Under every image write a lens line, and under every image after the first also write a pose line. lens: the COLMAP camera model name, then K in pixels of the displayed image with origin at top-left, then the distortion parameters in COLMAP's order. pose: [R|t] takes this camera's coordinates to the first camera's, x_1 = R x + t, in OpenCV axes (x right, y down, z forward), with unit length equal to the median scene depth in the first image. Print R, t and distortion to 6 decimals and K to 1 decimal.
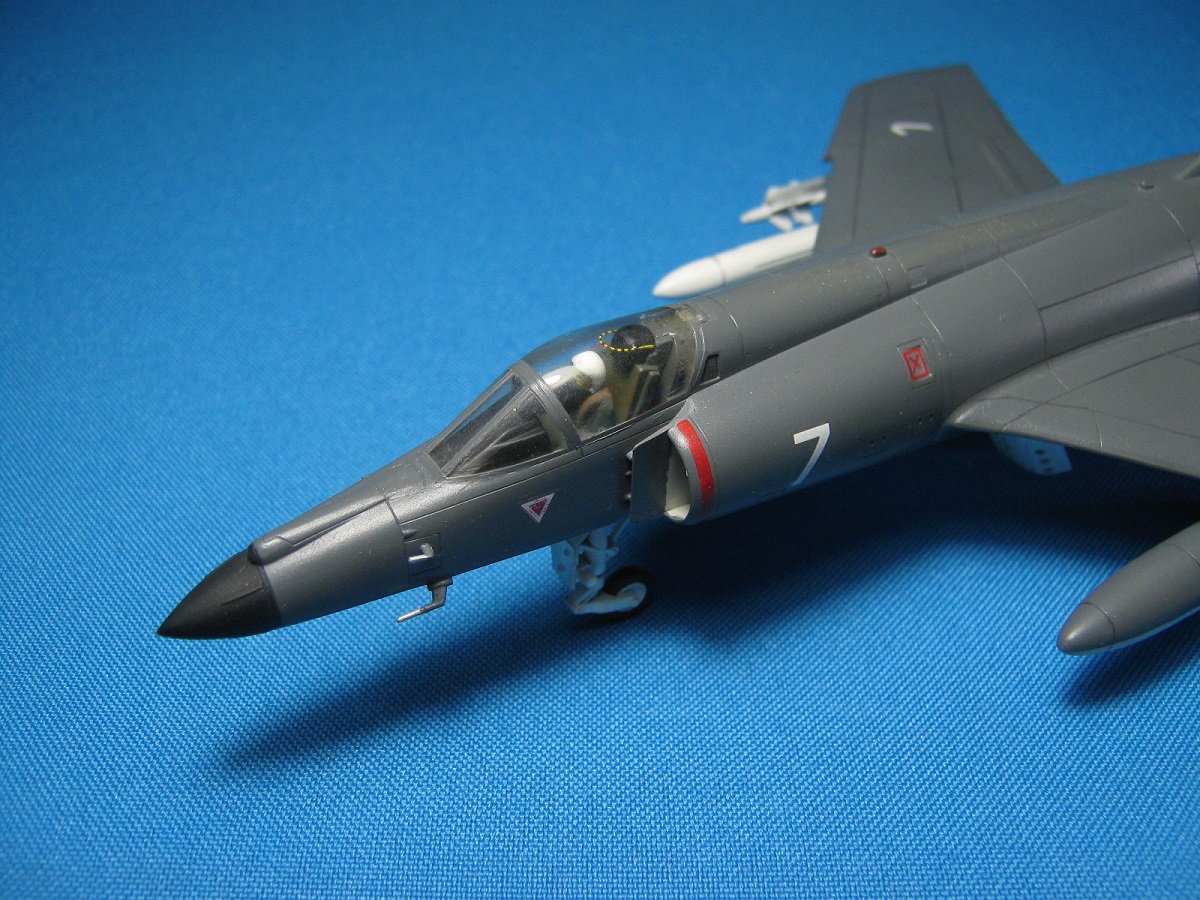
lens RADIAL K [[1340.2, 0, 600.0], [0, 1340.2, 450.0], [0, 0, 1]] dist [-0.122343, 0.013886]
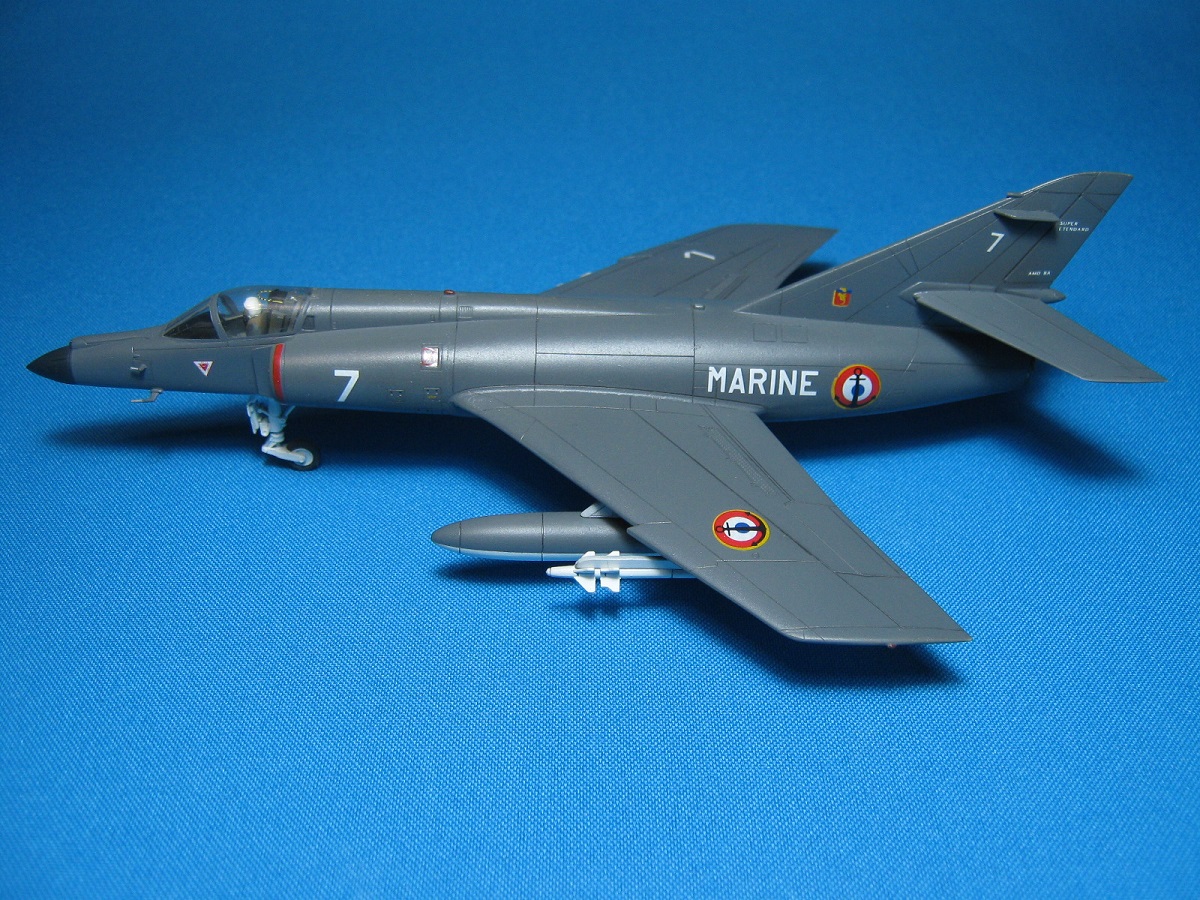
lens RADIAL K [[1356.0, 0, 600.0], [0, 1356.0, 450.0], [0, 0, 1]] dist [-0.121663, 0.039056]
pose [[0.858640, 0.285355, -0.425805, 1.259870], [-0.315971, 0.948768, -0.001338, -0.019896], [0.403609, 0.135691, 0.904814, -0.479741]]
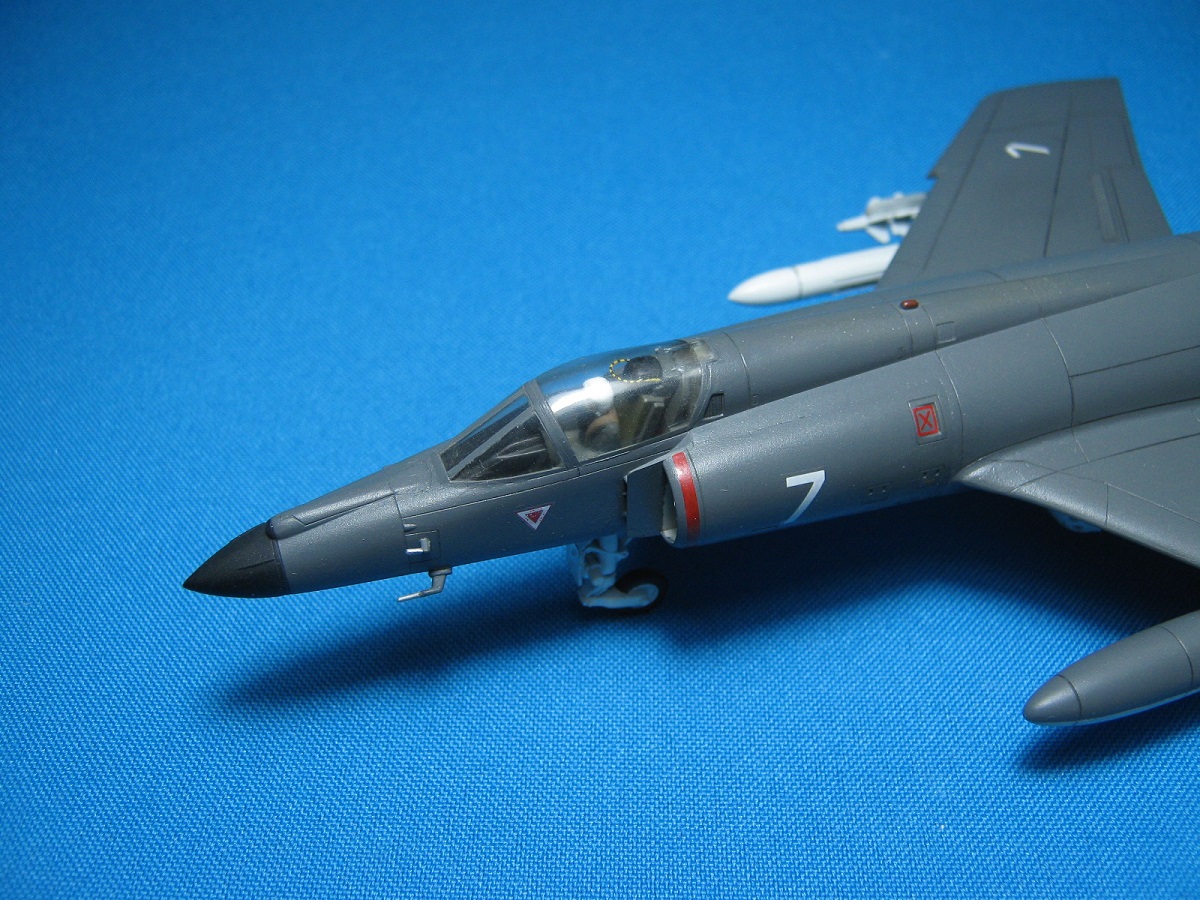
lens RADIAL K [[1340.2, 0, 600.0], [0, 1340.2, 450.0], [0, 0, 1]] dist [-0.122343, 0.013886]
pose [[0.978923, 0.129798, -0.157676, 0.165657], [-0.117309, 0.989354, 0.086124, -0.107114], [0.167176, -0.065812, 0.983728, -0.052766]]
